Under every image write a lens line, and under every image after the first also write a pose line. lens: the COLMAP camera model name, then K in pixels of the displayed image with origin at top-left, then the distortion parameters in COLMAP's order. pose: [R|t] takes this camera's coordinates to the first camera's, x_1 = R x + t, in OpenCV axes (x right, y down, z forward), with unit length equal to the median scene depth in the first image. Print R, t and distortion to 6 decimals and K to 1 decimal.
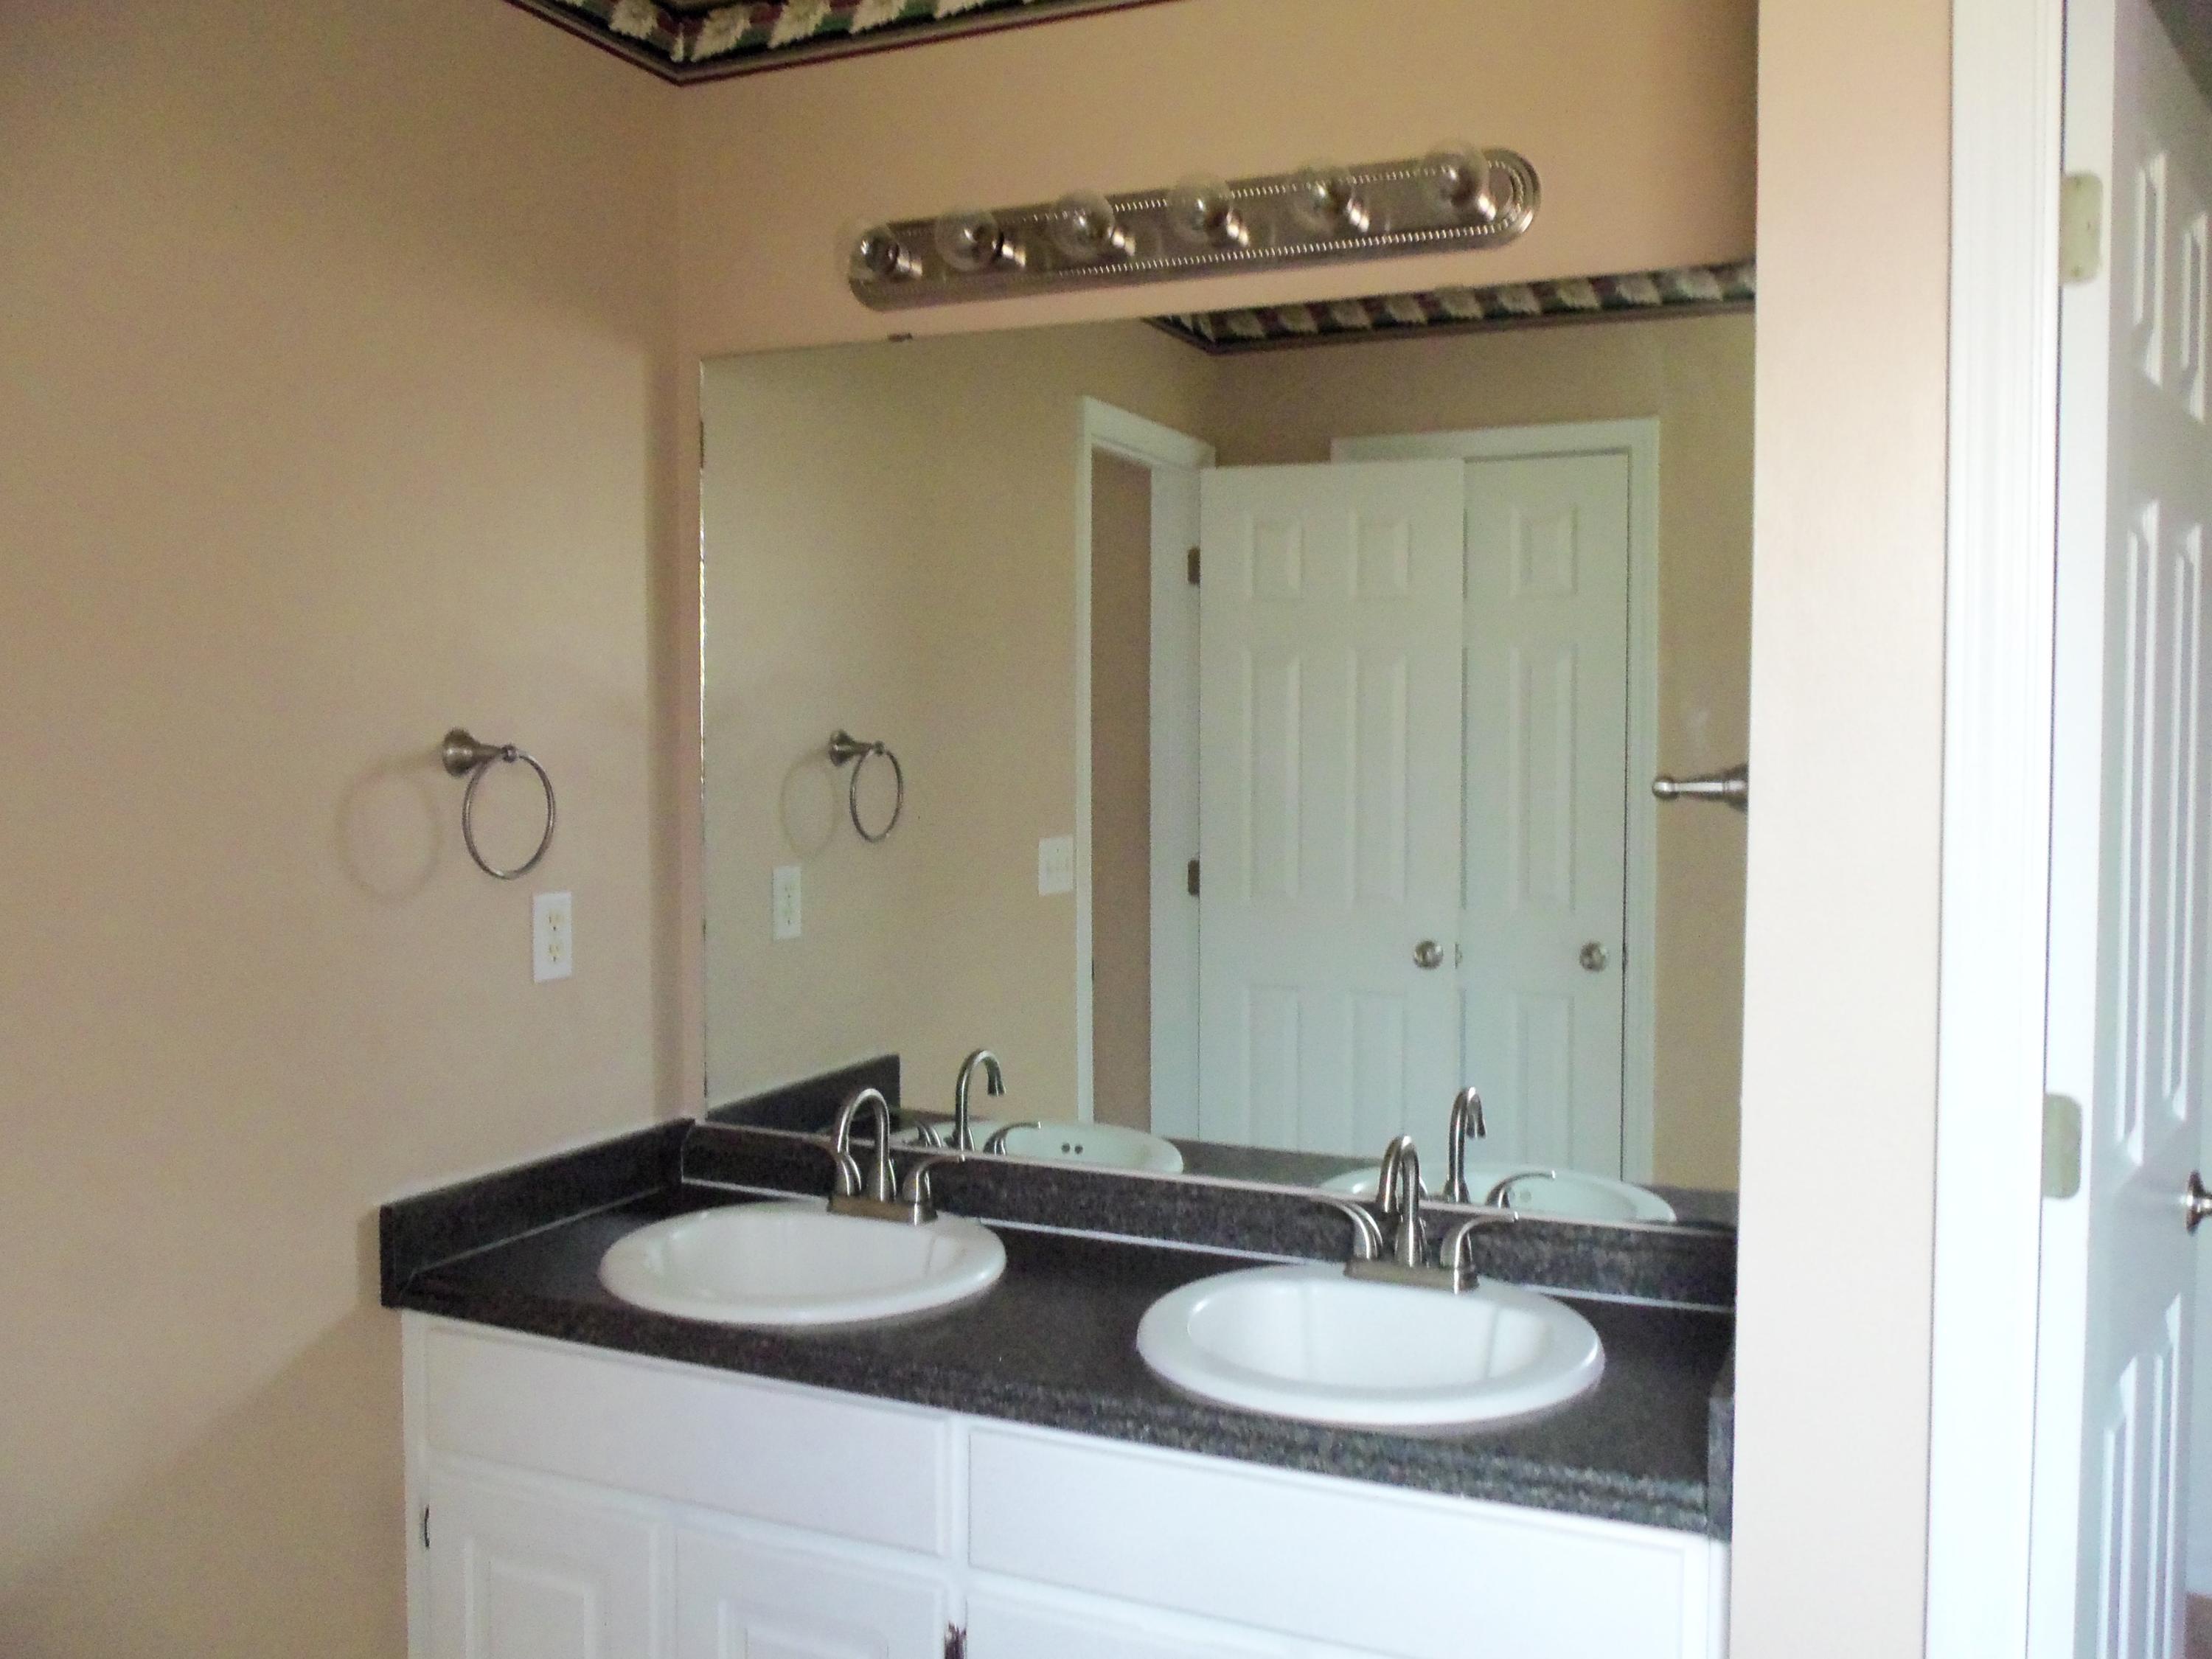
lens RADIAL K [[1896.3, 0, 1106.0], [0, 1896.3, 829.5], [0, 0, 1]] dist [-0.020069, -0.003255]
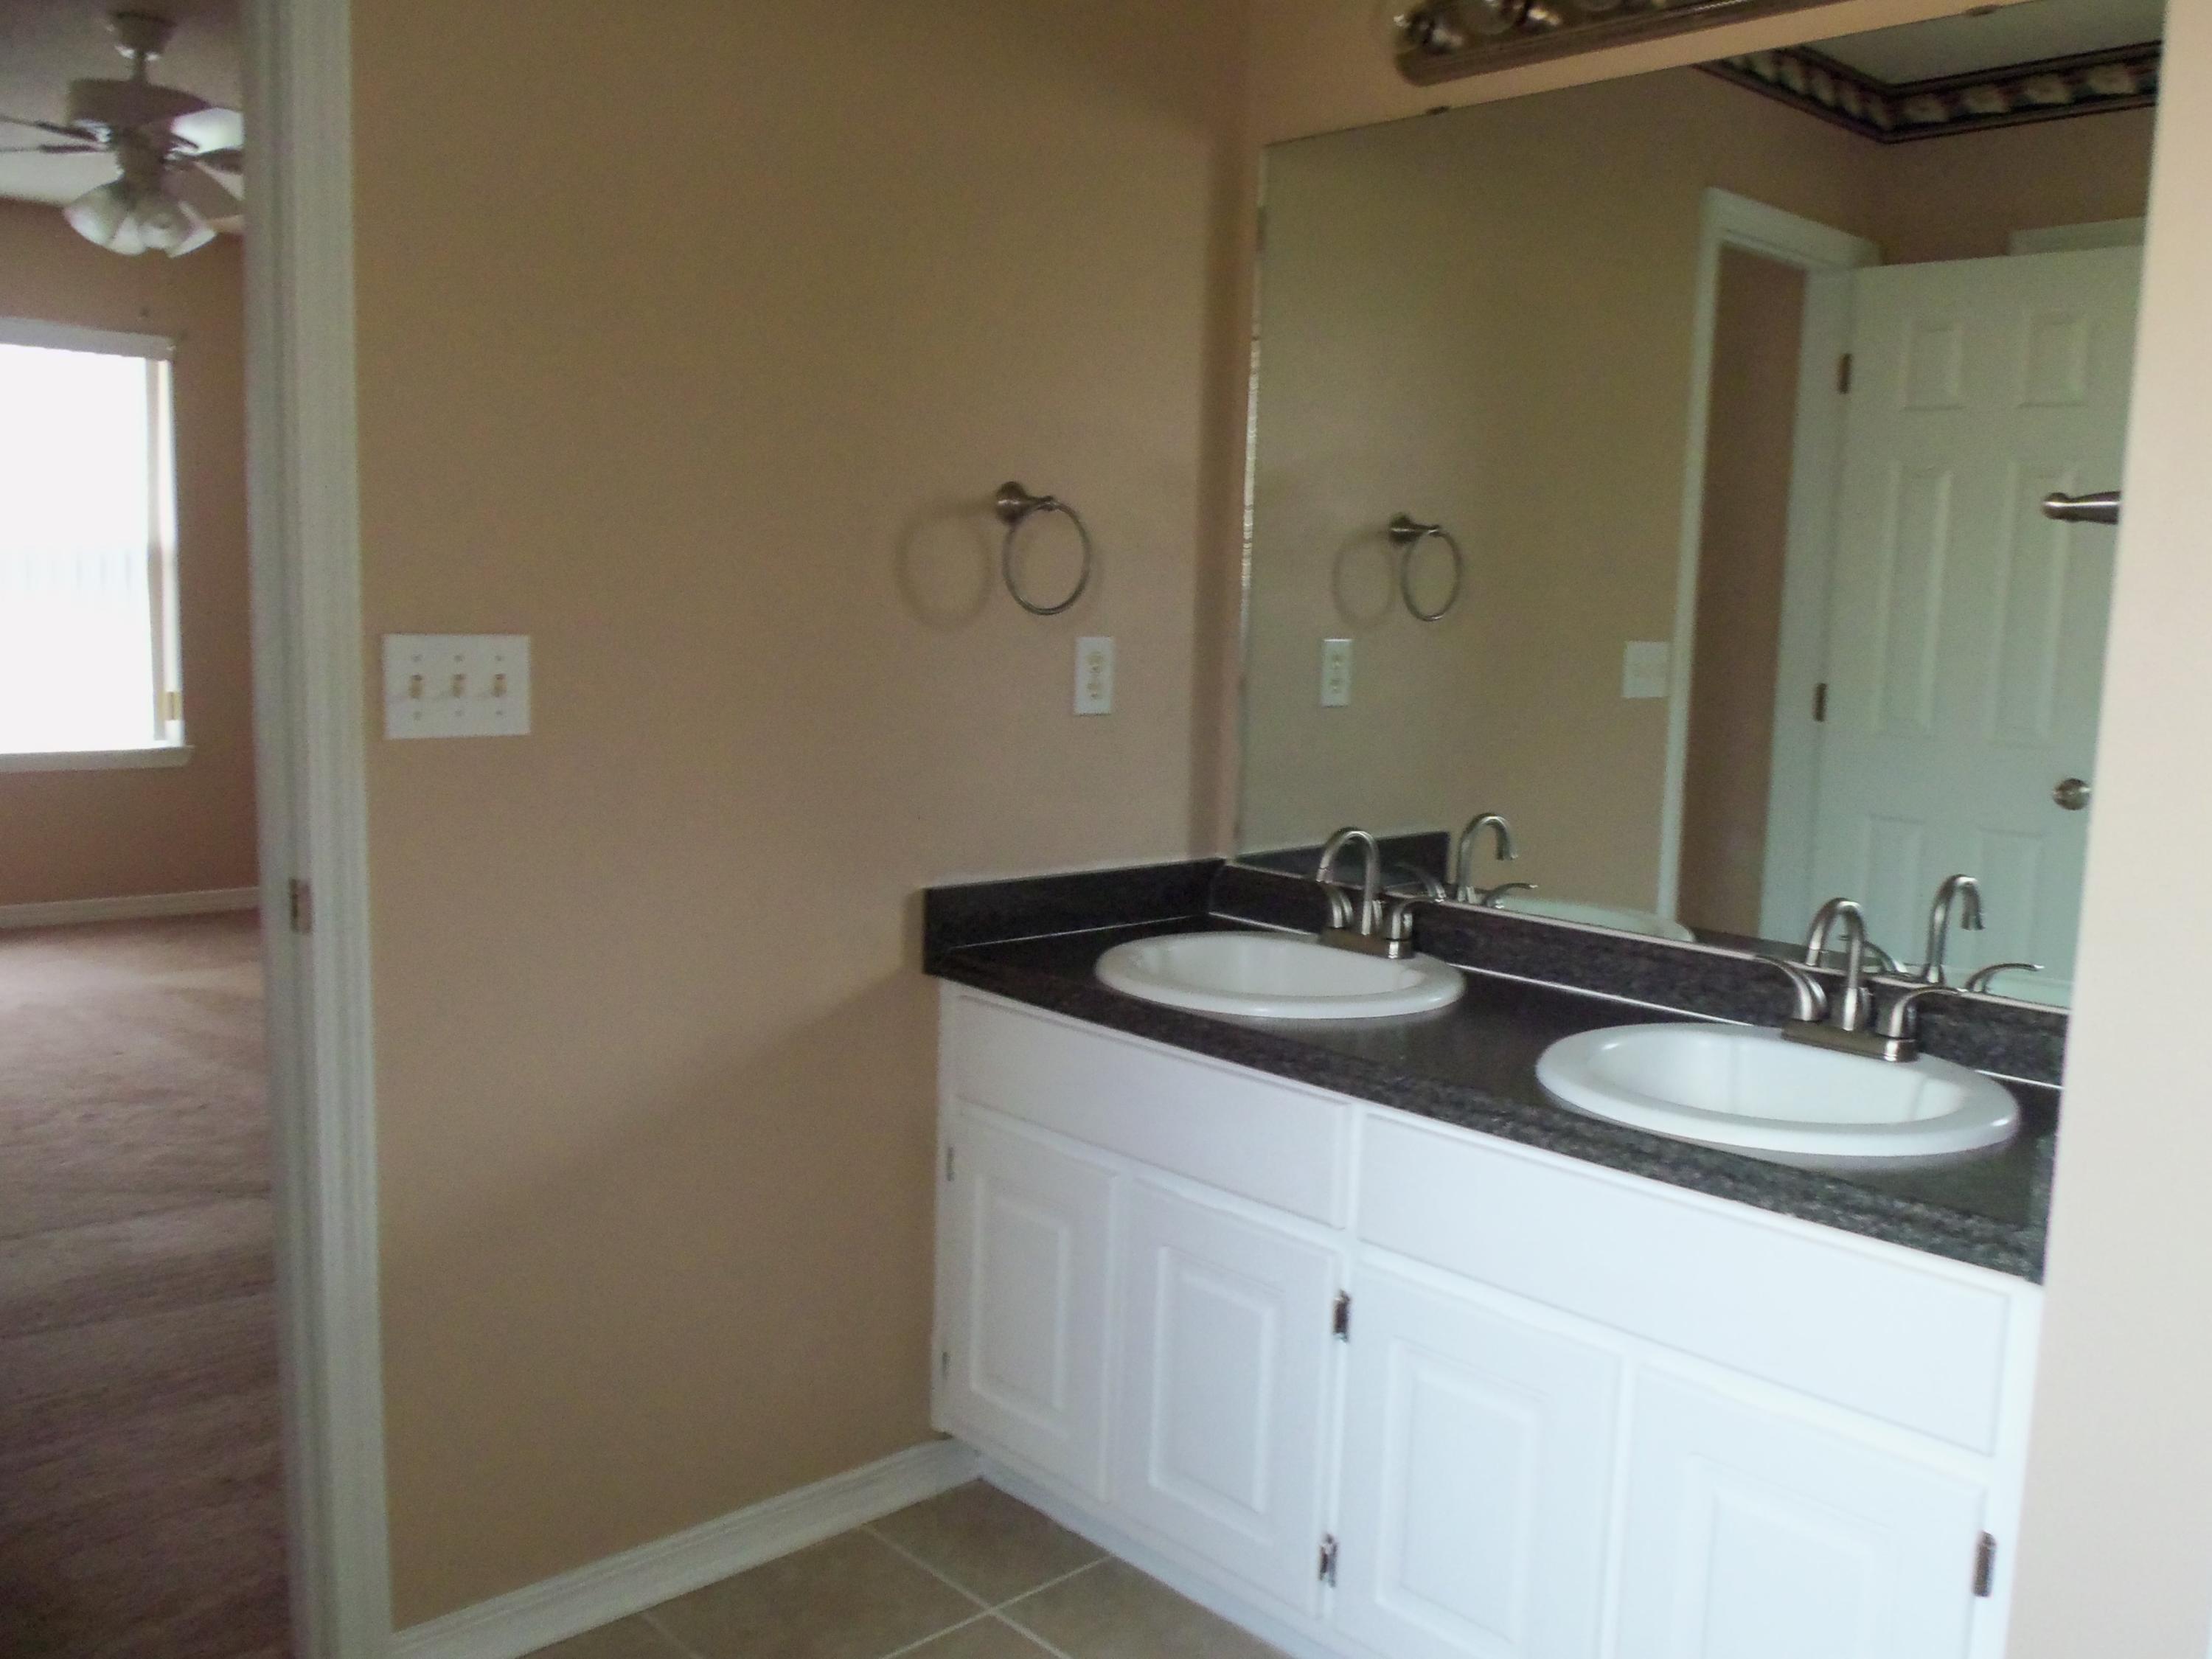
lens RADIAL K [[1882.4, 0, 1128.3], [0, 1882.4, 840.6], [0, 0, 1]] dist [-0.025040, -0.000743]
pose [[0.928740, 0.076329, -0.362789, 0.152911], [-0.046968, 0.994916, 0.089085, 0.058771], [0.367744, -0.065697, 0.927603, -0.036133]]
